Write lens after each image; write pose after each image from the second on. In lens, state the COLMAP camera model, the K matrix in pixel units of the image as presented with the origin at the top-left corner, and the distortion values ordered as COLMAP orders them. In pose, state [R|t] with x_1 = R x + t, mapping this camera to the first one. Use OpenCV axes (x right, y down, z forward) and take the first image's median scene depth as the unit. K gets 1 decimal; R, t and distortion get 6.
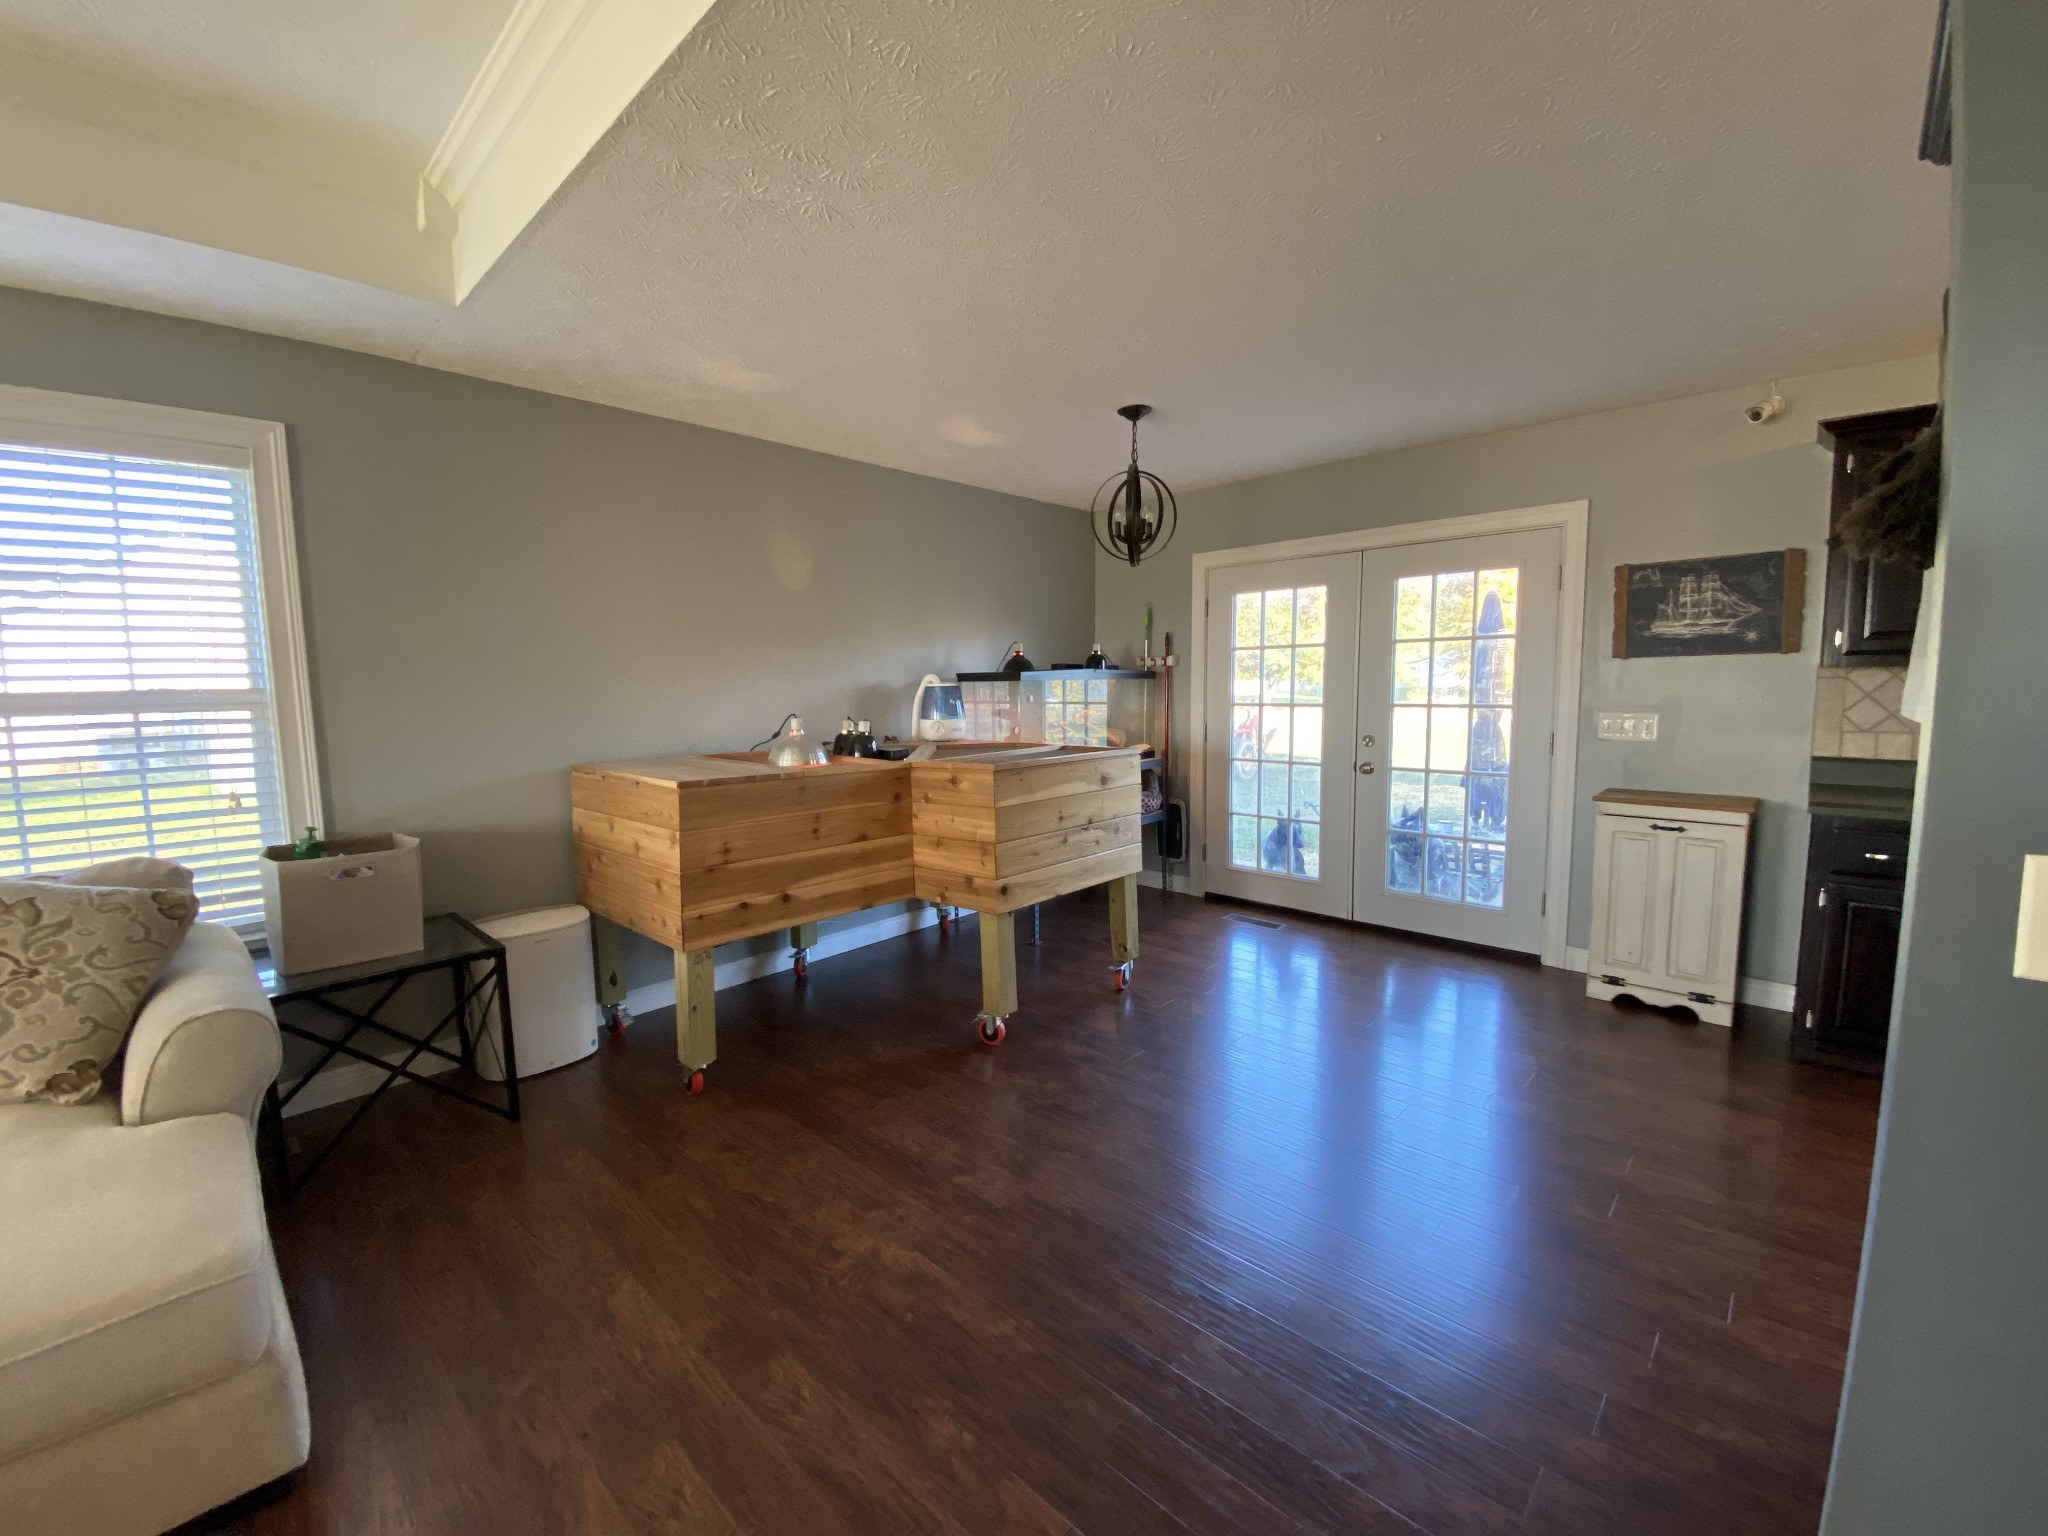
lens RADIAL K [[834.9, 0, 1011.2], [0, 834.9, 737.4], [0, 0, 1]] dist [0.001556, -0.018702]
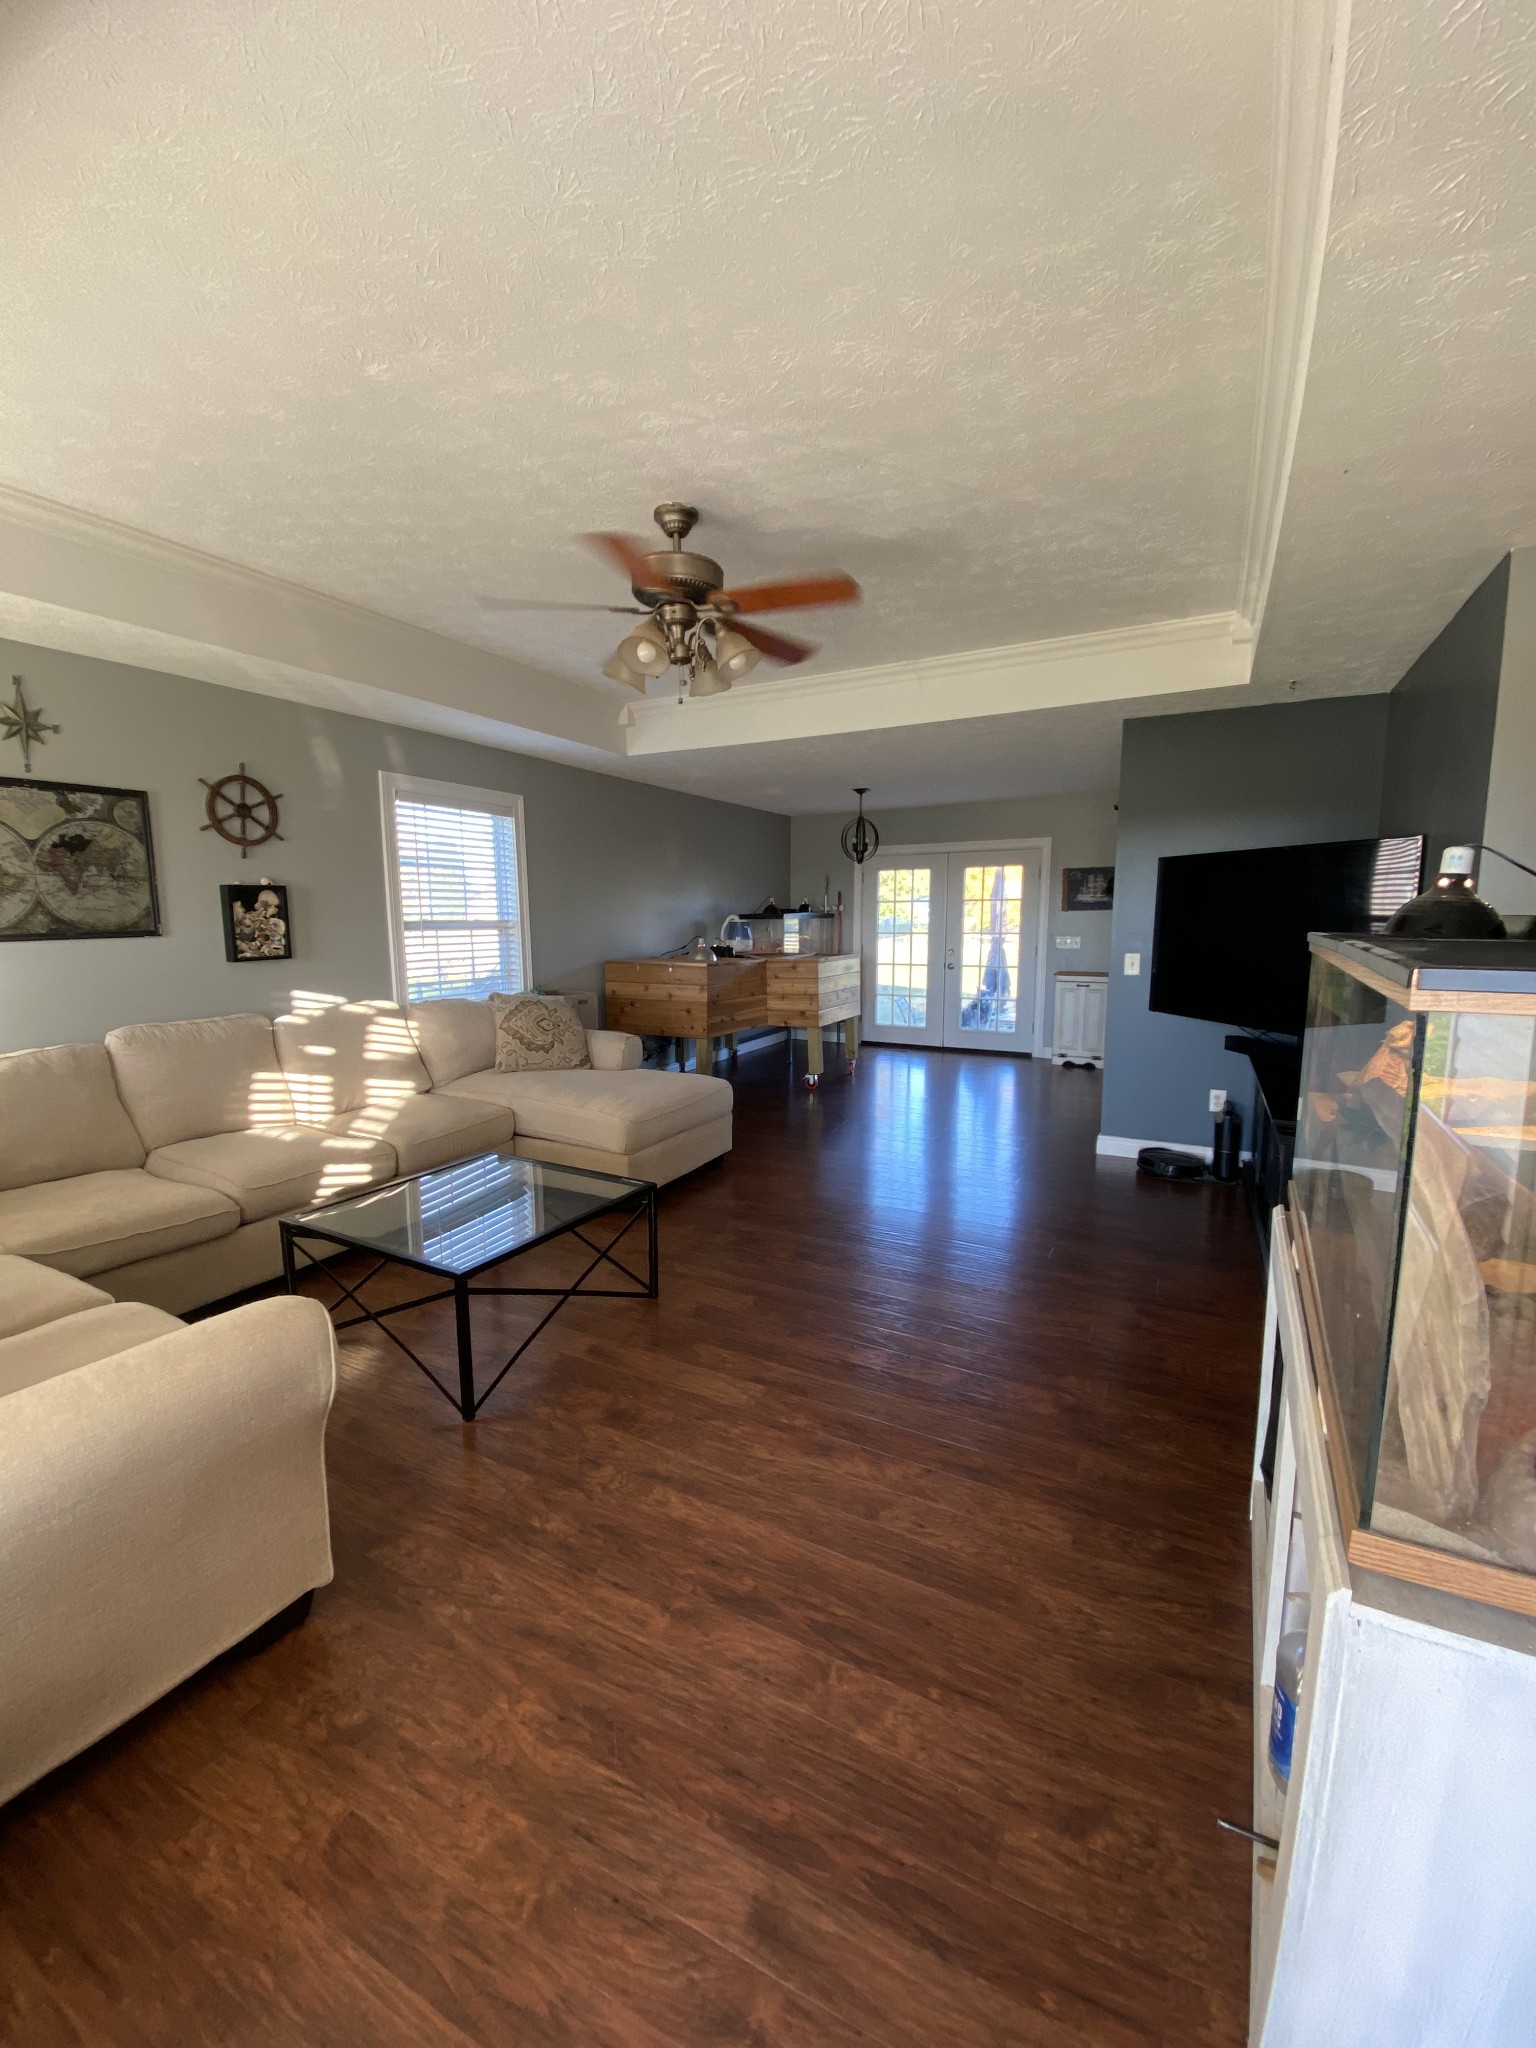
lens RADIAL K [[834.9, 0, 768.3], [0, 834.9, 991.3], [0, 0, 1]] dist [0.001556, -0.018702]
pose [[0.957846, -0.015629, 0.286857, -0.773076], [0.009275, 0.999681, 0.023497, 0.067630], [-0.287133, -0.019846, 0.957685, -1.054986]]
